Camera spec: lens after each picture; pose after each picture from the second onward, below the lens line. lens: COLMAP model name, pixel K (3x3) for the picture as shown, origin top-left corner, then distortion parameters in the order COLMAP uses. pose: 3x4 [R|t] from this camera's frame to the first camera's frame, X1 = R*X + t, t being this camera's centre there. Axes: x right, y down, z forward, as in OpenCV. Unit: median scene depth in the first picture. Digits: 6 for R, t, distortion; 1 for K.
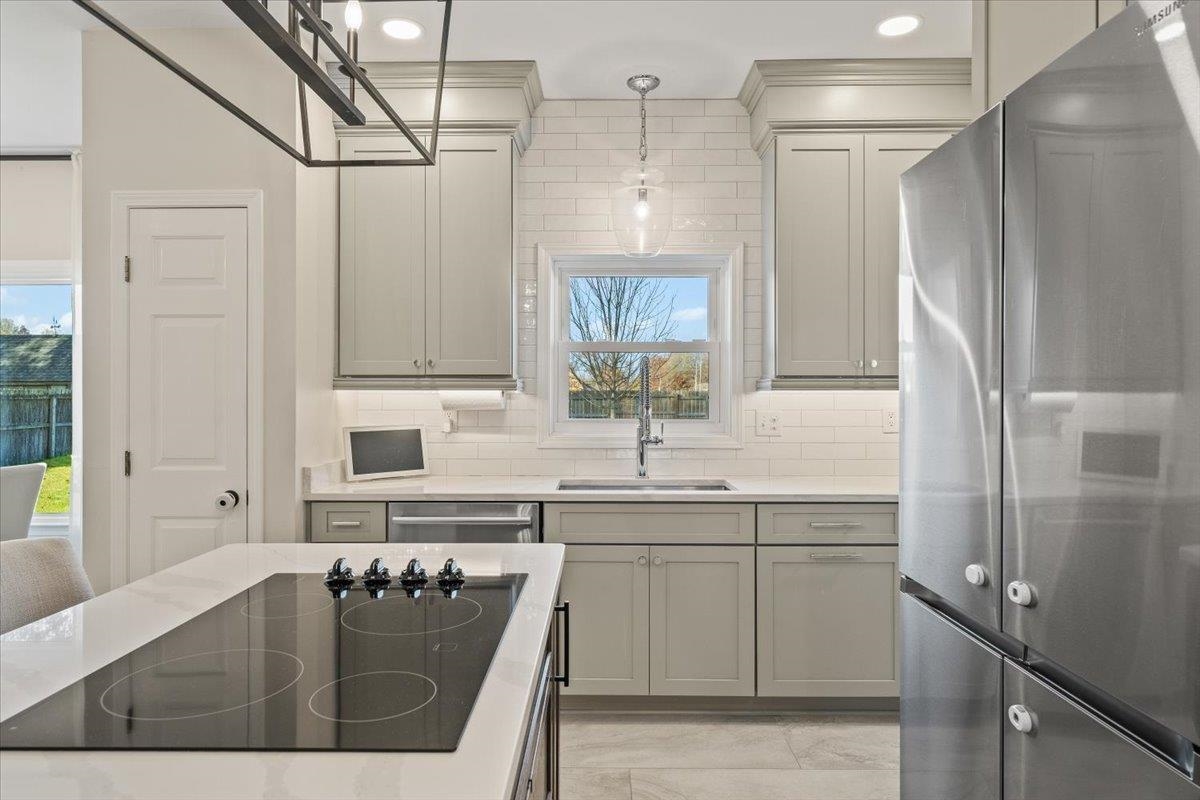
lens RADIAL K [[745.8, 0, 598.8], [0, 745.8, 396.6], [0, 0, 1]] dist [0.027970, -0.000721]
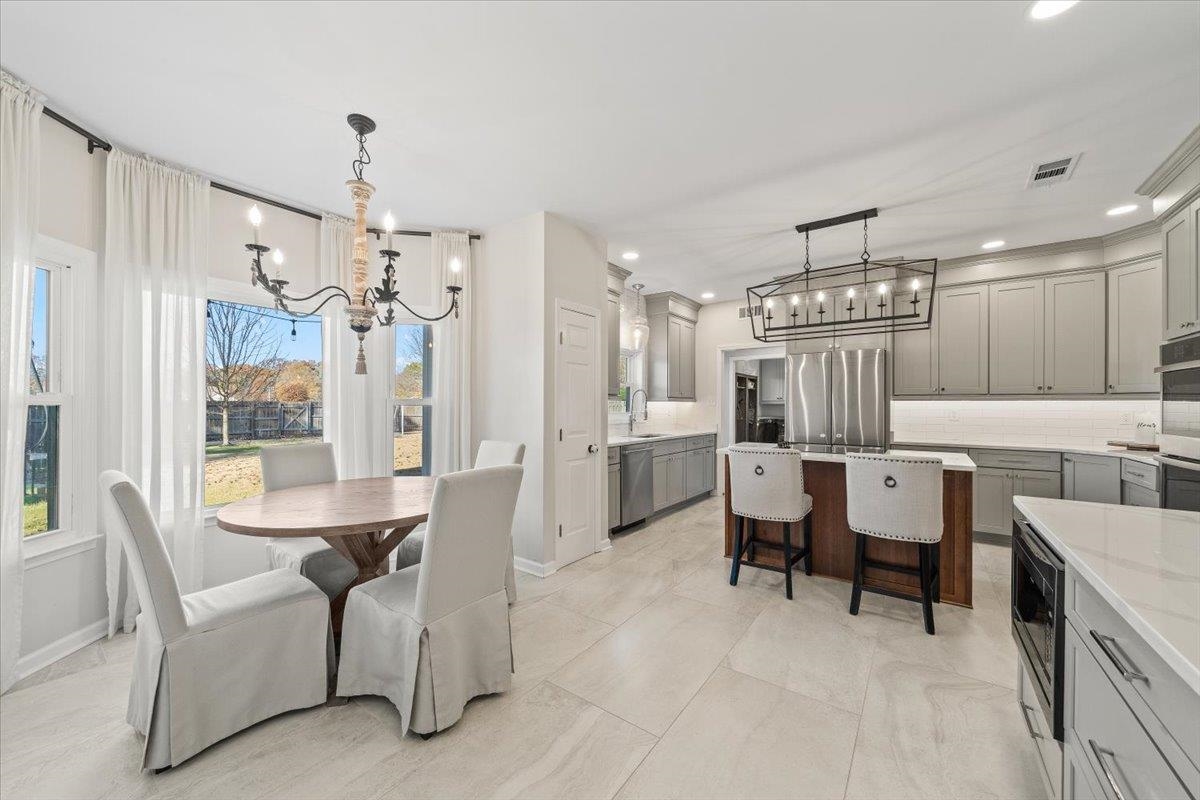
lens RADIAL K [[439.0, 0, 596.0], [0, 439.0, 404.1], [0, 0, 1]] dist [-0.005101, -0.000519]
pose [[0.589775, 0.003845, 0.807558, -1.290539], [-0.002319, 0.999993, -0.003067, 0.006853], [-0.807564, -0.000064, 0.589780, 0.195707]]
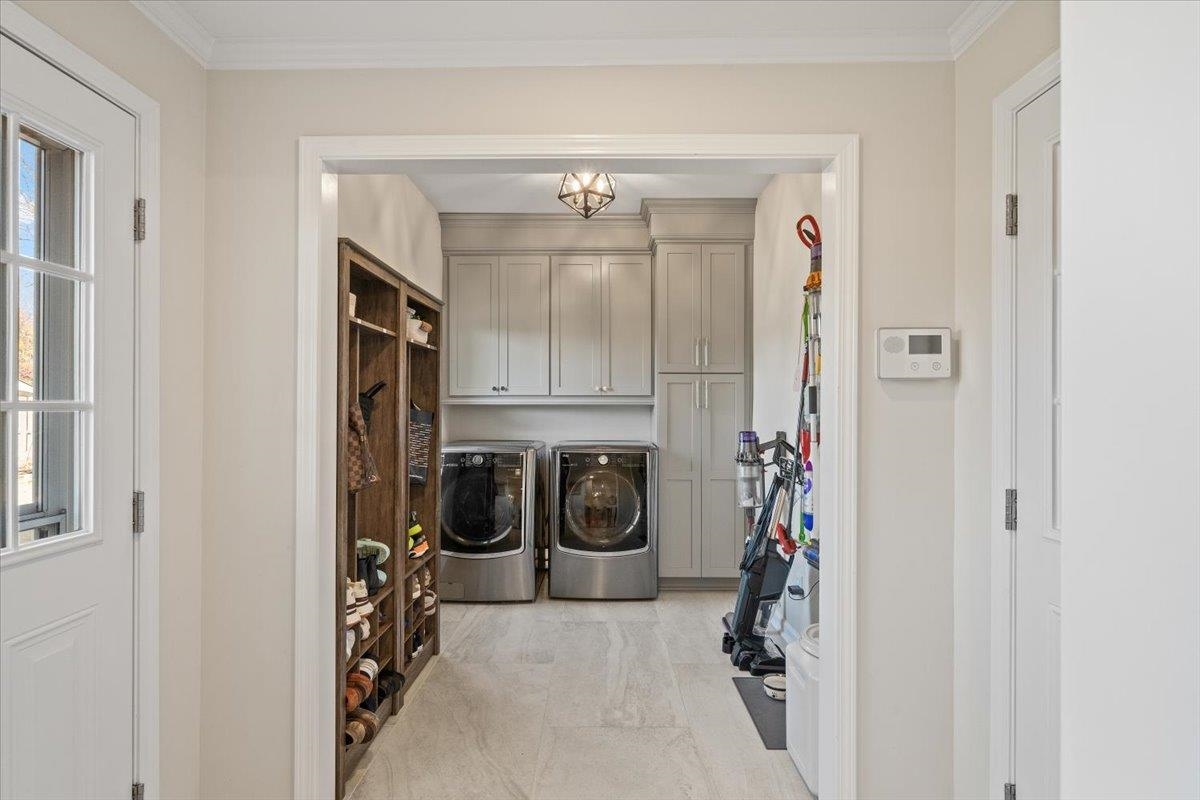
lens RADIAL K [[602.6, 0, 595.0], [0, 602.6, 408.3], [0, 0, 1]] dist [-0.002355, -0.000078]
pose [[0.001211, -0.001301, 0.999998, 0.395180], [-0.002064, 0.999997, 0.001303, -0.000100], [-0.999997, -0.002066, 0.001208, 0.705118]]
